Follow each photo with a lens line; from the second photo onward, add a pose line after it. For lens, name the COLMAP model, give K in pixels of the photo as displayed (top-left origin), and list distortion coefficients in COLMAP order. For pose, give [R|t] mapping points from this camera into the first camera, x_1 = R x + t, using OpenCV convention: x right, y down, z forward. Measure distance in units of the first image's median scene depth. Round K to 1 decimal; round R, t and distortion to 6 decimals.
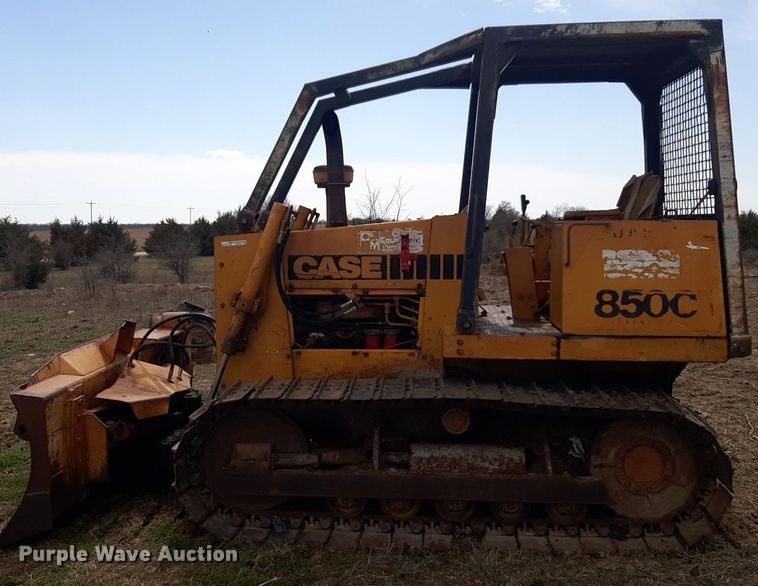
lens RADIAL K [[775.1, 0, 330.5], [0, 775.1, 279.6], [0, 0, 1]] dist [0.049469, -0.003227]
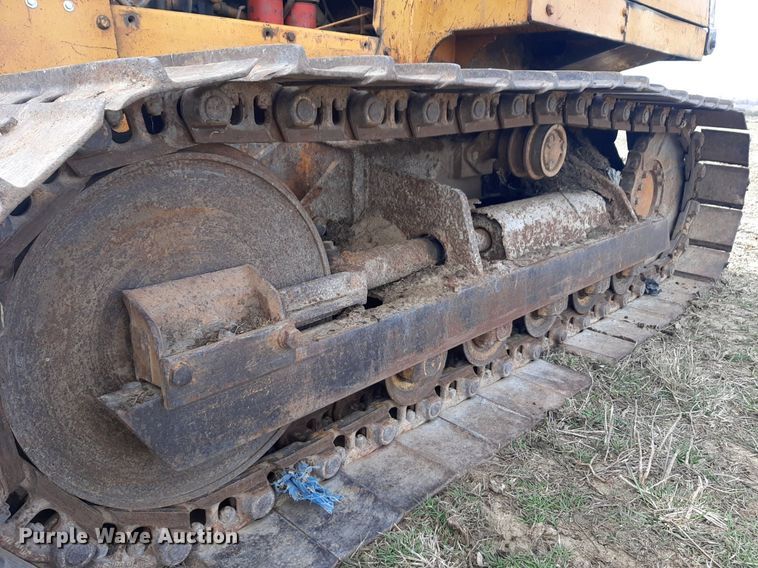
lens RADIAL K [[600.1, 0, 395.5], [0, 600.1, 282.5], [0, 0, 1]] dist [0.068498, -0.150732]
pose [[0.591547, -0.208435, 0.778863, -0.207768], [0.027272, 0.970627, 0.239040, 0.150872], [-0.805809, -0.120162, 0.579856, 0.755475]]
